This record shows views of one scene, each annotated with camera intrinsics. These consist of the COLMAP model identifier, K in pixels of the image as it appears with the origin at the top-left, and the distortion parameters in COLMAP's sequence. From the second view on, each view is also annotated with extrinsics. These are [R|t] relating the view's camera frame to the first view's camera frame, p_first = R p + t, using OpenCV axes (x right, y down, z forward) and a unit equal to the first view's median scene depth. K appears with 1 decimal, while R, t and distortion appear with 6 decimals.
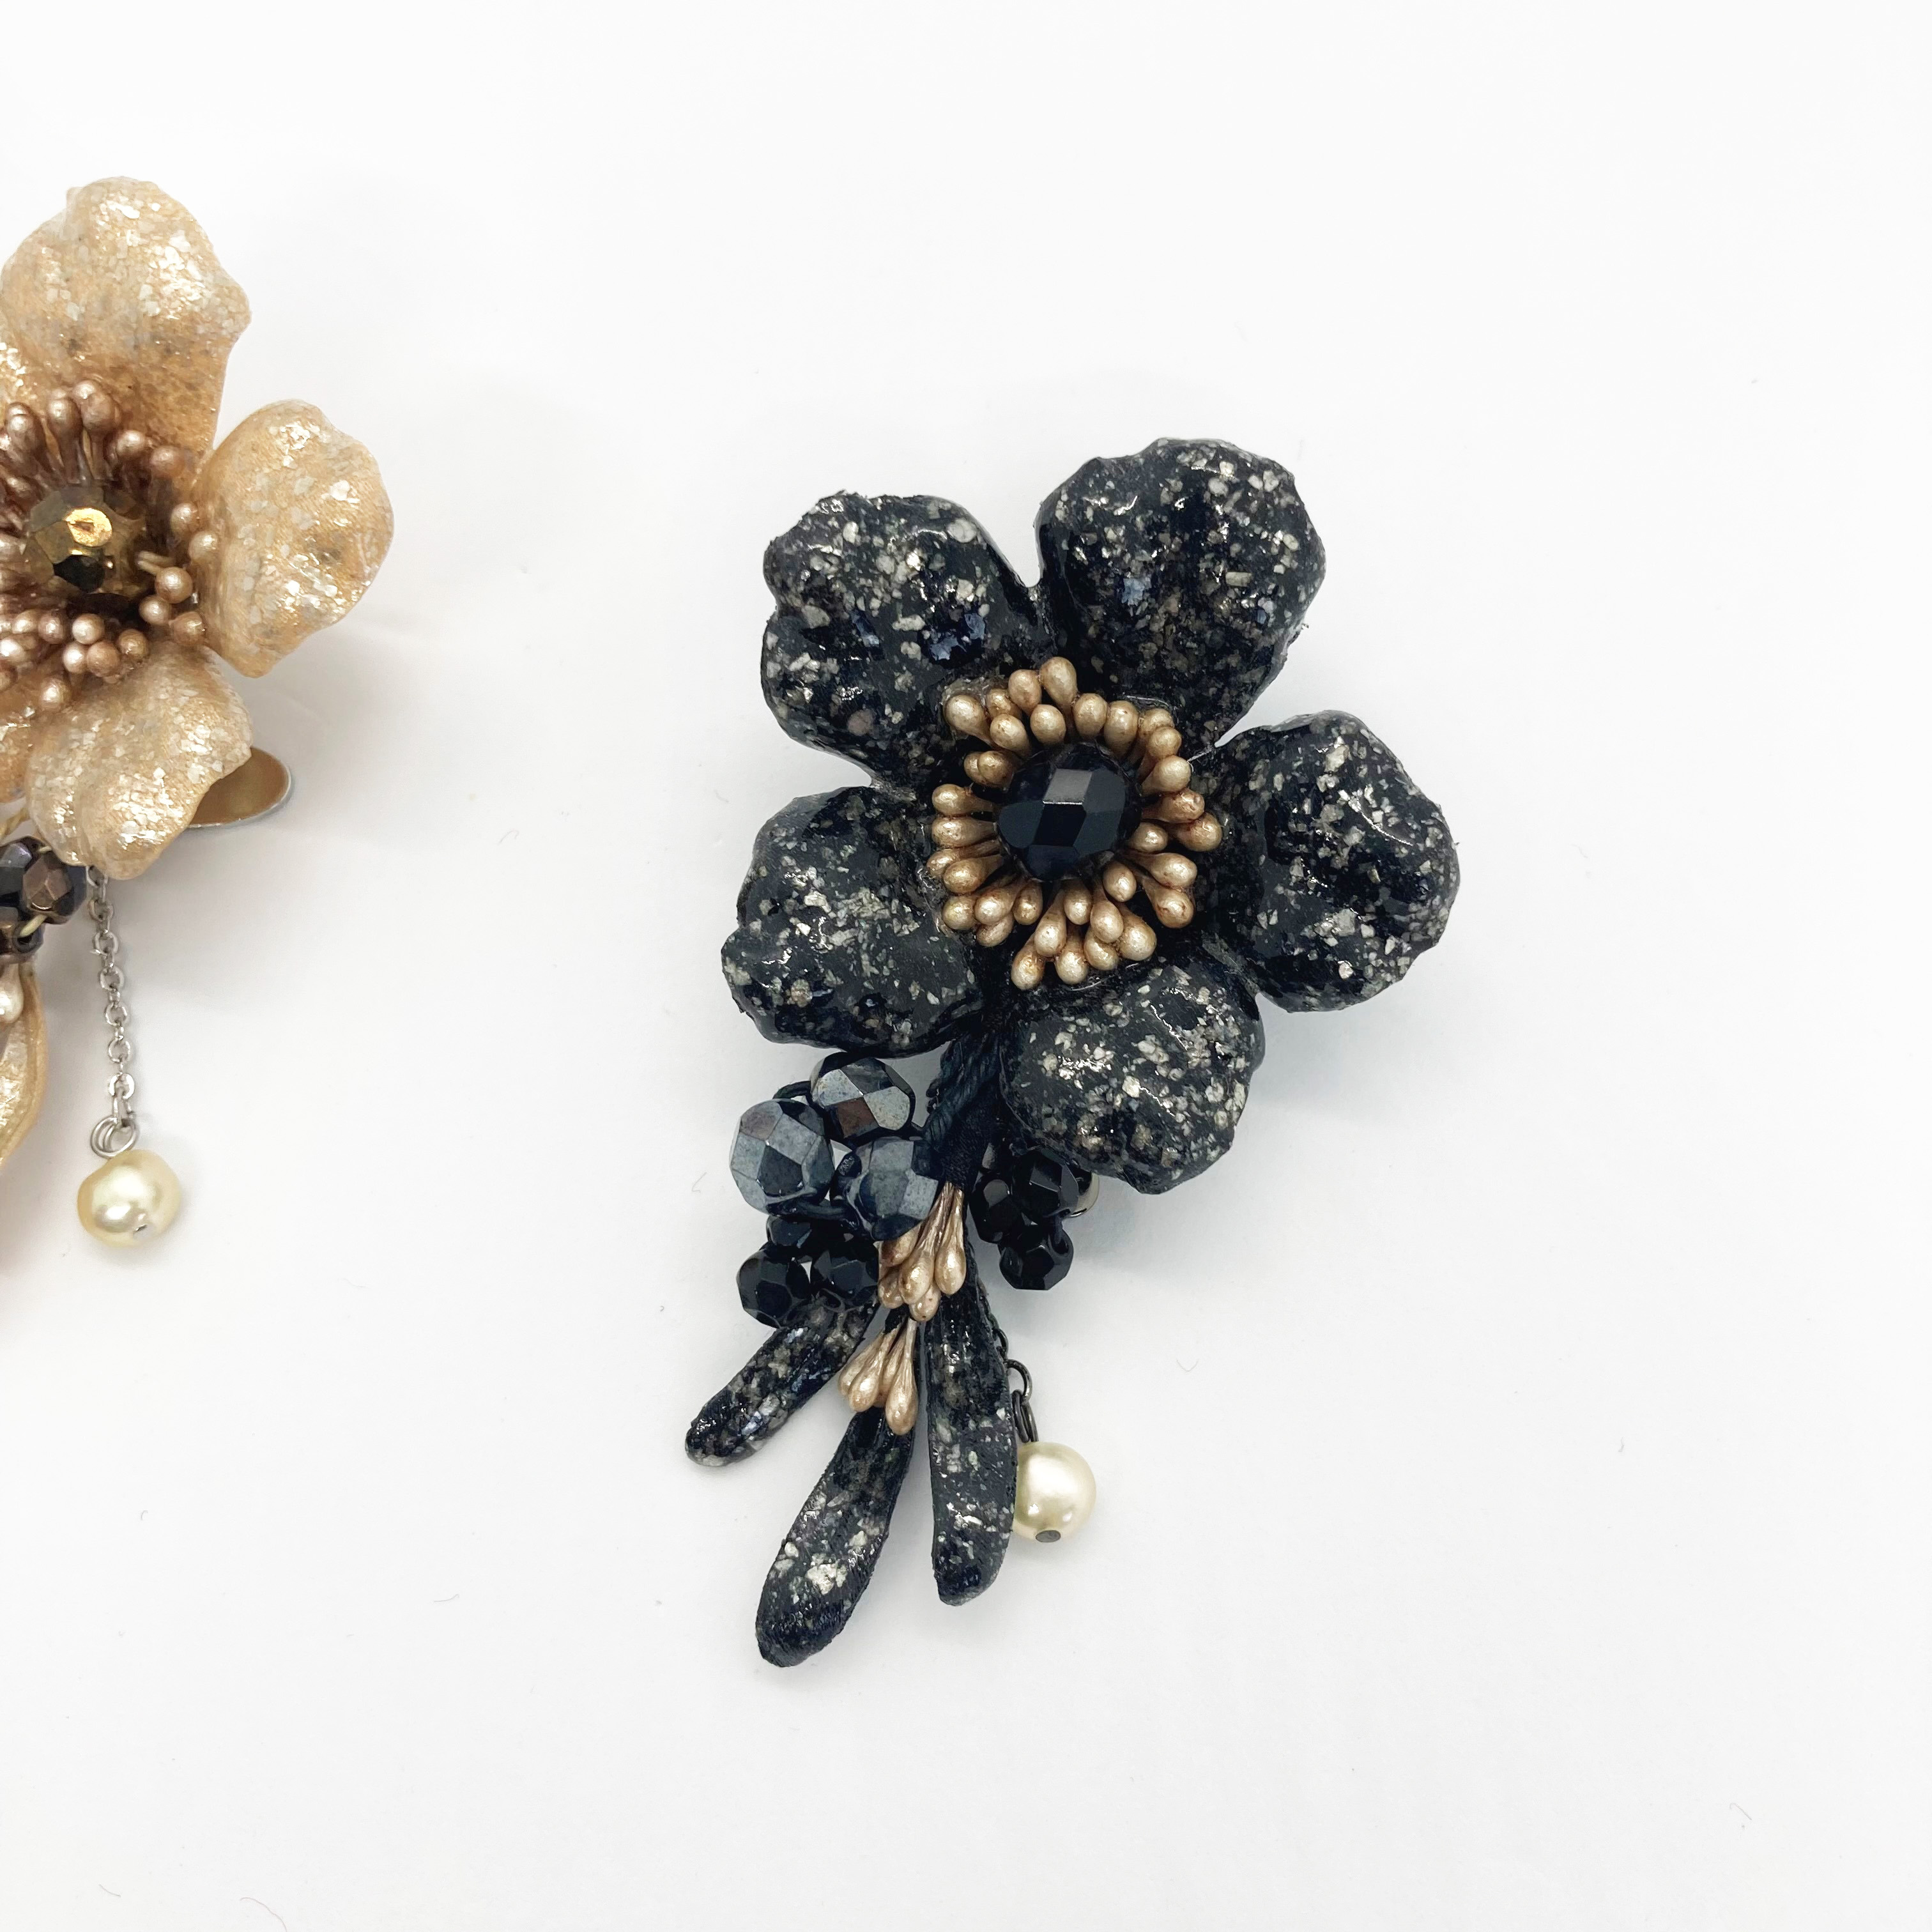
lens RADIAL K [[2110.0, 0, 1036.5], [0, 2110.0, 1013.2], [0, 0, 1]] dist [-0.027114, 0.000000]
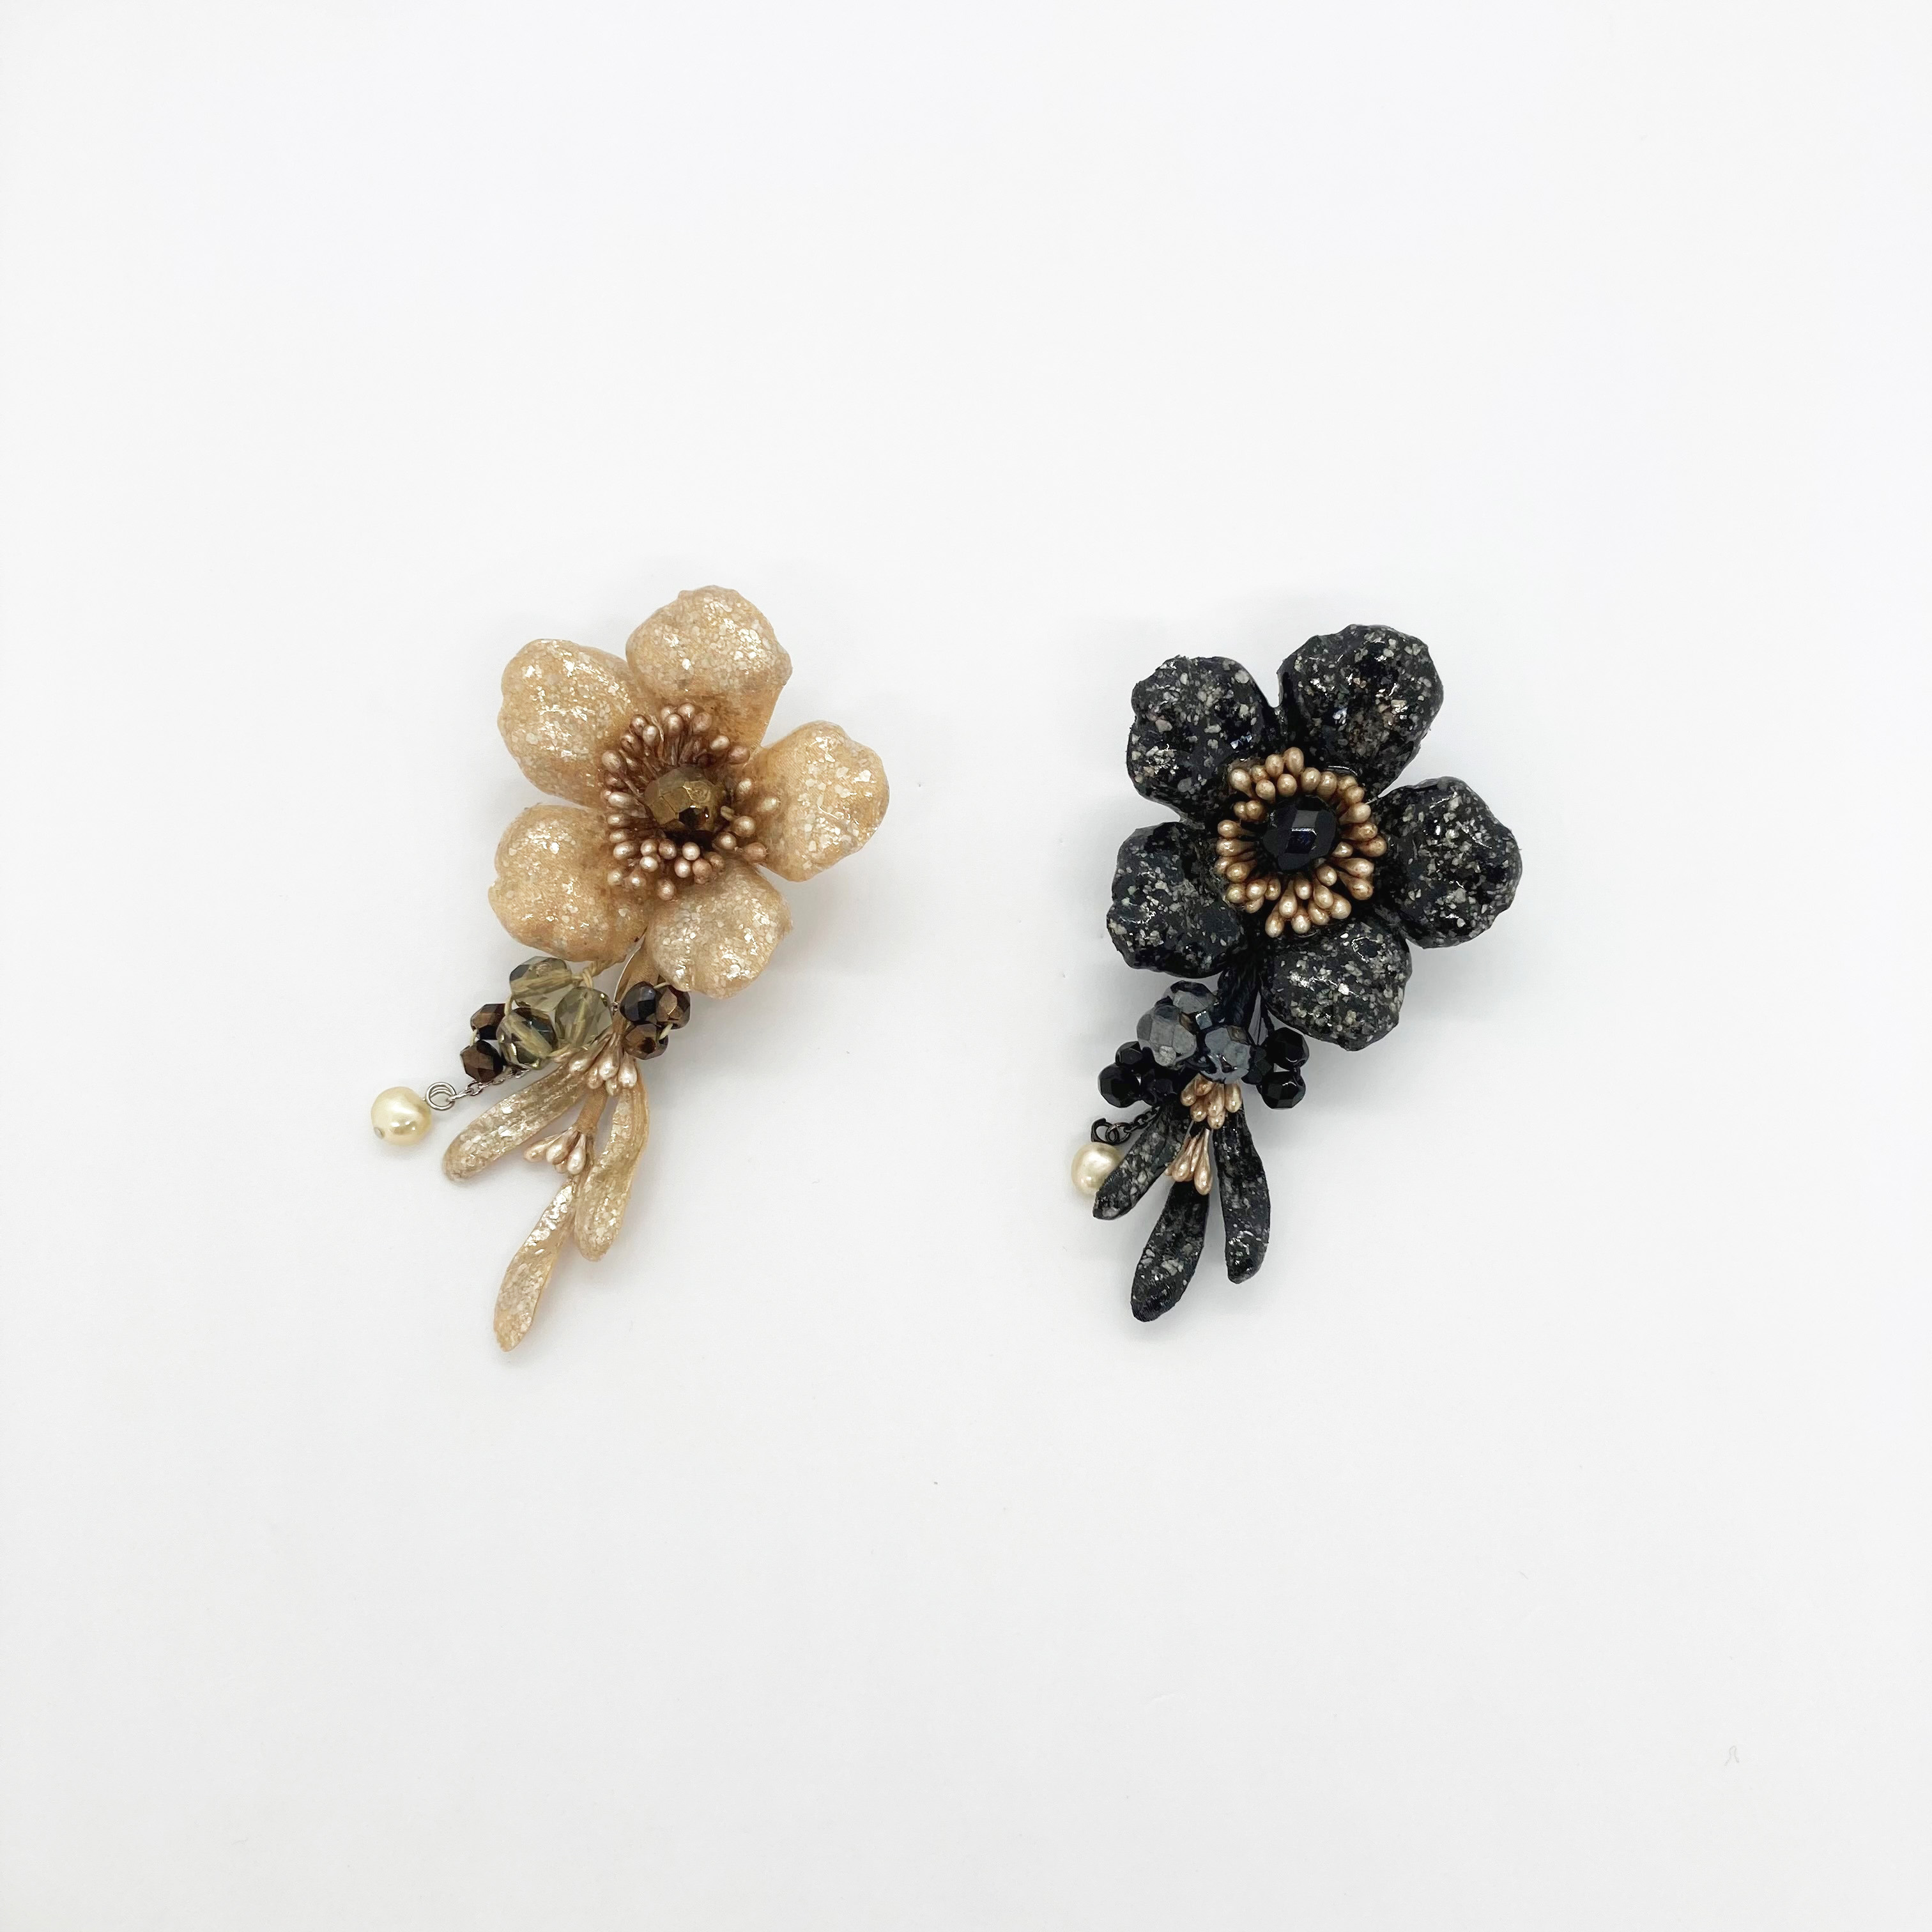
lens RADIAL K [[2110.0, 0, 1012.7], [0, 2110.0, 1019.9], [0, 0, 1]] dist [-0.027114, 0.000000]
pose [[0.998443, -0.013190, 0.054206, -0.324791], [0.014336, 0.999681, -0.020801, 0.092500], [-0.053914, 0.021546, 0.998313, -0.744955]]
